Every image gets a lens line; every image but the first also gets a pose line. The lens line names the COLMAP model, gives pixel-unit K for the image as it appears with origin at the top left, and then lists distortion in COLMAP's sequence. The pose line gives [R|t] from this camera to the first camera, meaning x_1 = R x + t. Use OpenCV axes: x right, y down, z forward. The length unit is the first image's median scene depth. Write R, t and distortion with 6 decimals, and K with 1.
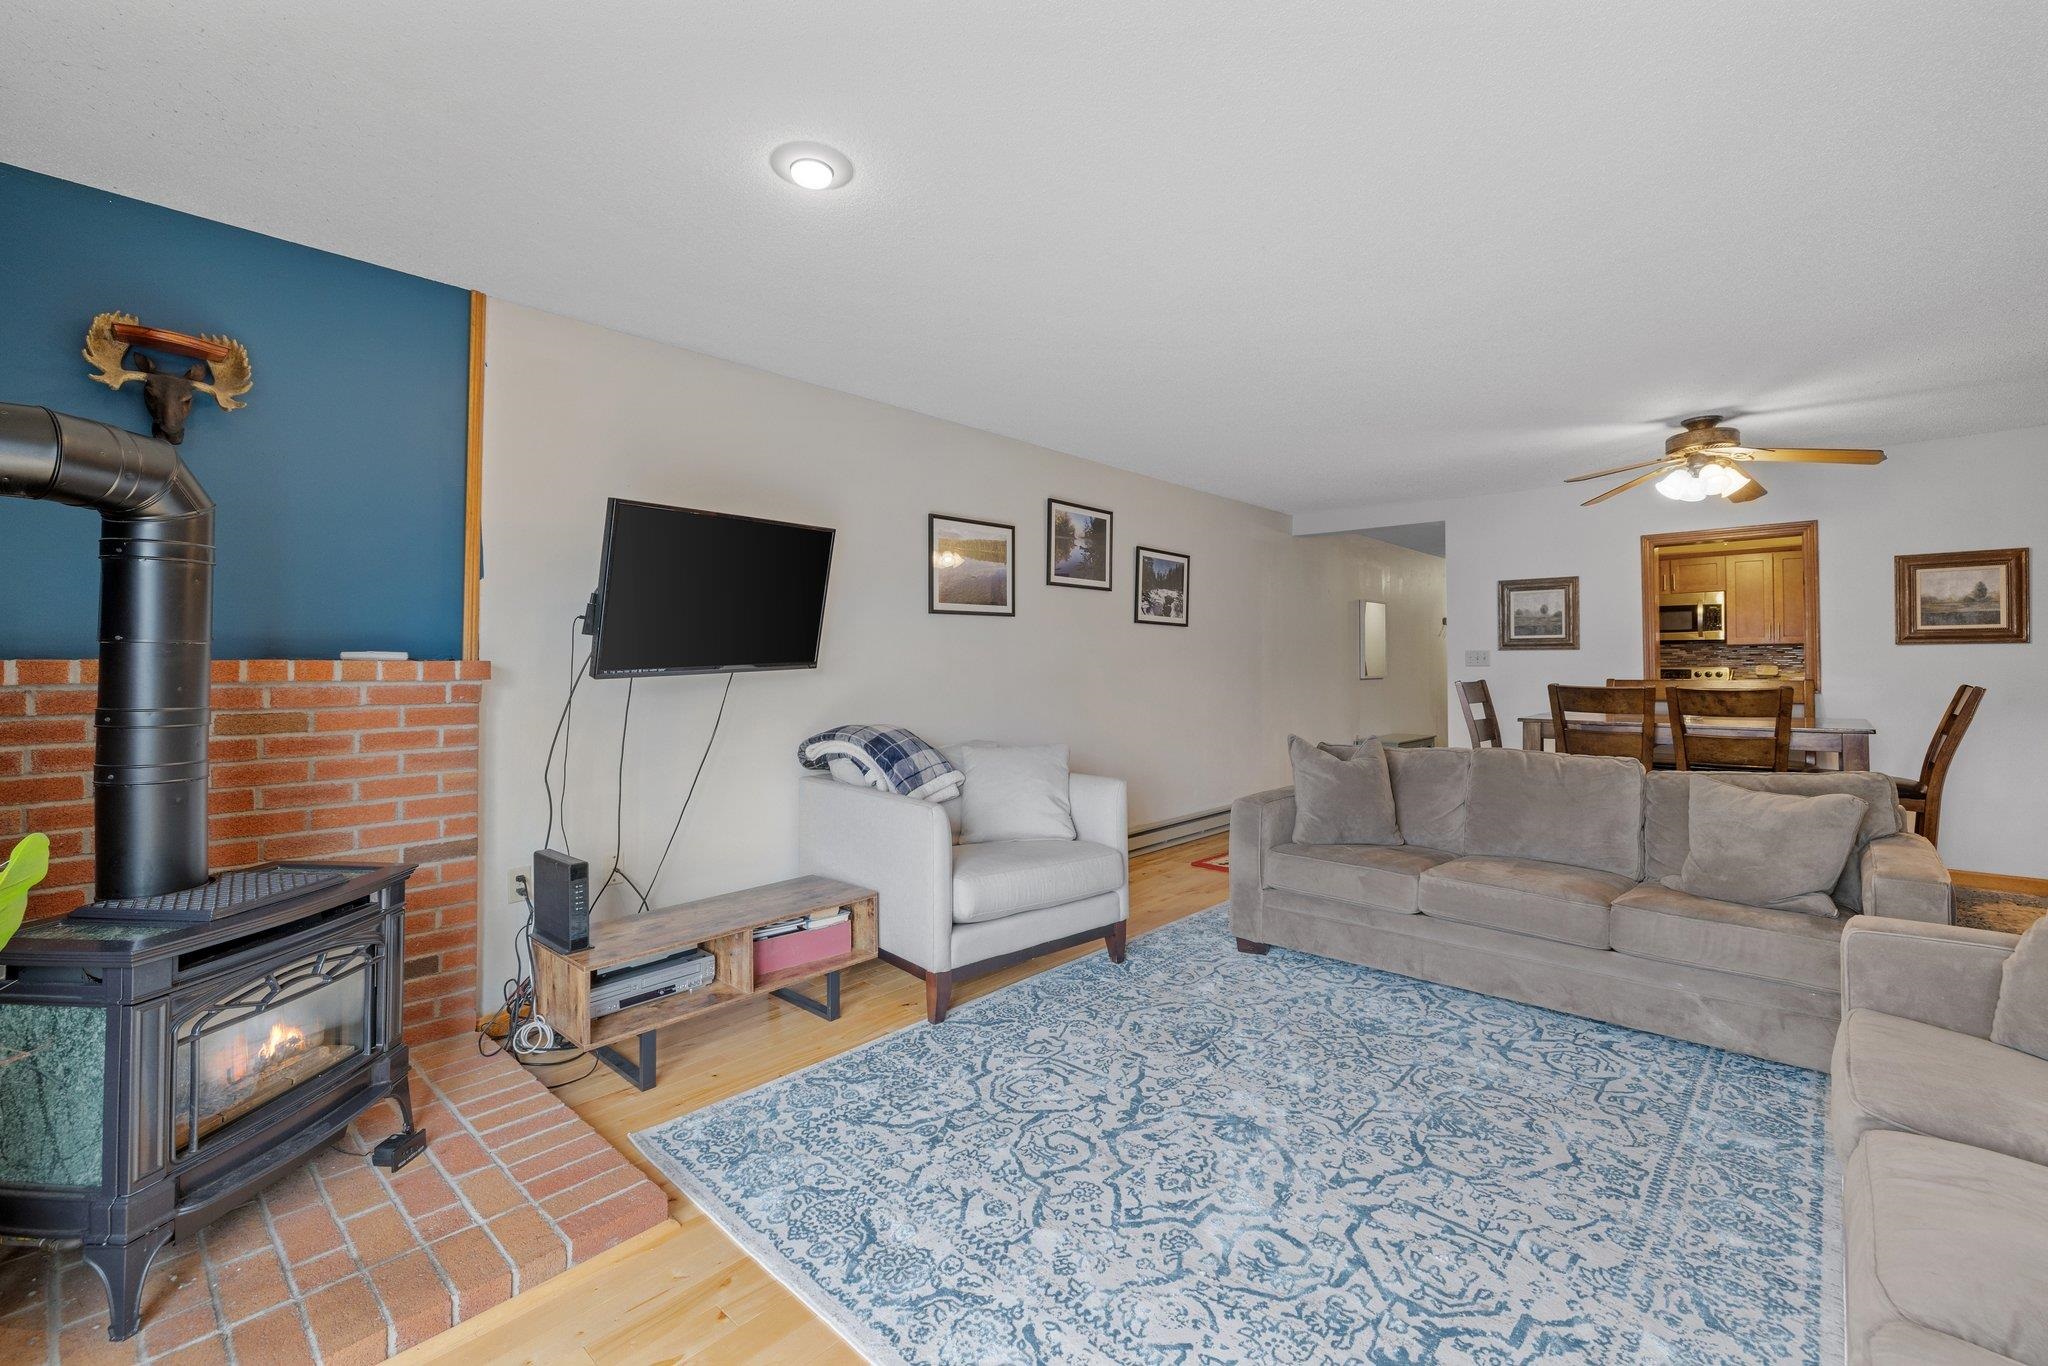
lens RADIAL K [[880.7, 0, 1006.4], [0, 880.7, 652.4], [0, 0, 1]] dist [-0.000138, -0.000069]
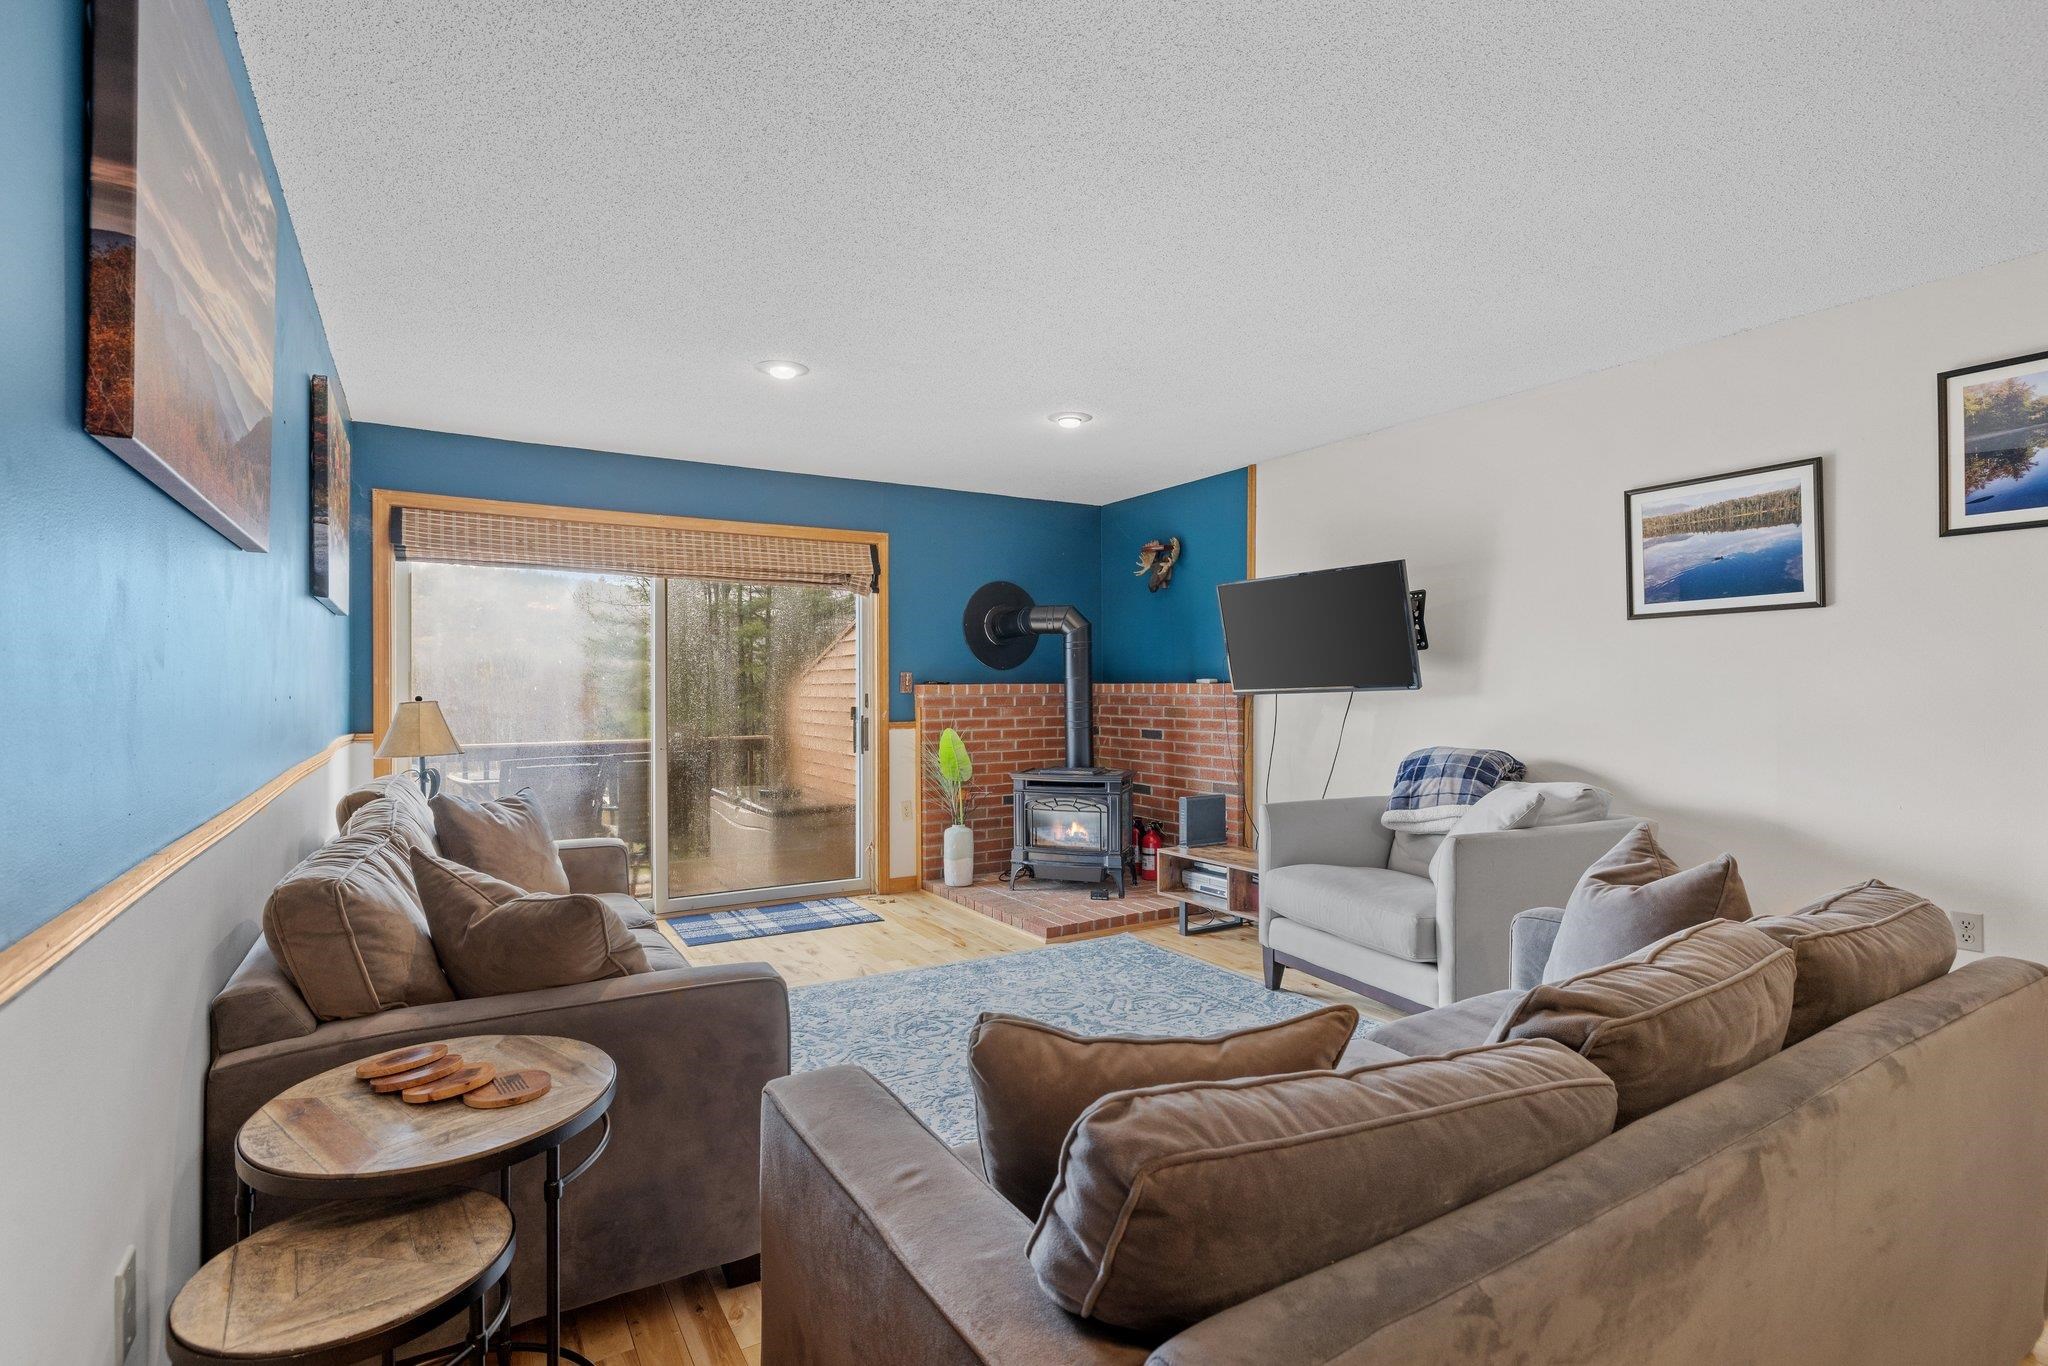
lens RADIAL K [[965.7, 0, 1024.0], [0, 965.7, 683.0], [0, 0, 1]] dist [-0.002947, -0.000257]
pose [[-0.260889, 0.002057, -0.965367, 1.215518], [0.017202, 0.999849, -0.002519, 0.005838], [0.965215, -0.017264, -0.260885, 0.986664]]
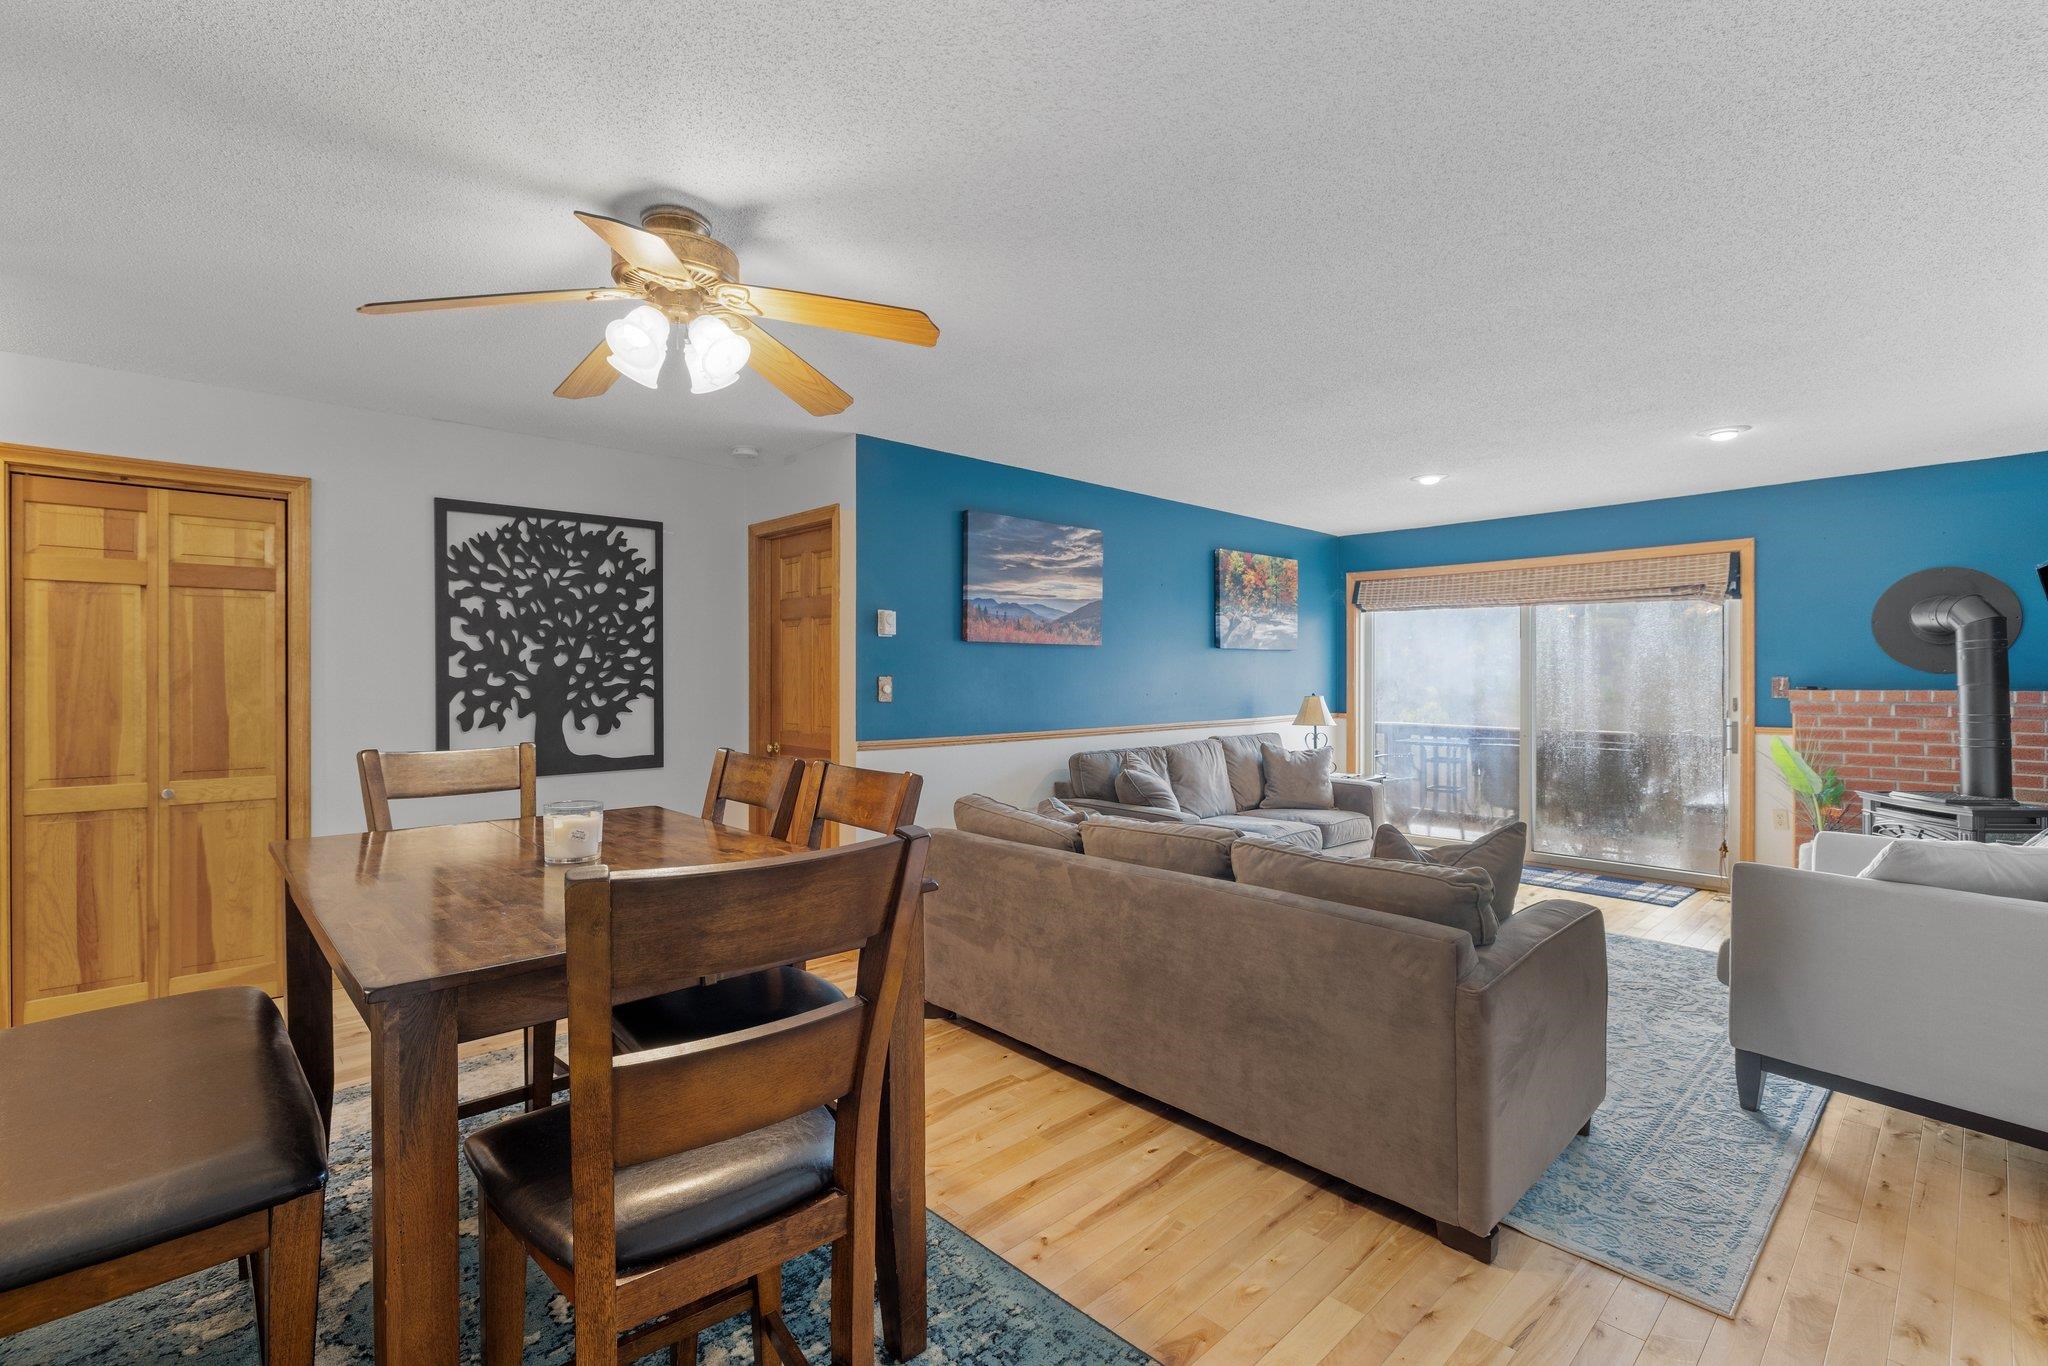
lens RADIAL K [[917.9, 0, 1021.5], [0, 917.9, 678.2], [0, 0, 1]] dist [0.001043, 0.000906]
pose [[-0.998125, 0.003469, 0.061104, 0.789367], [0.002749, 0.999926, -0.011874, -0.004292], [-0.061141, -0.011684, -0.998061, 2.096411]]
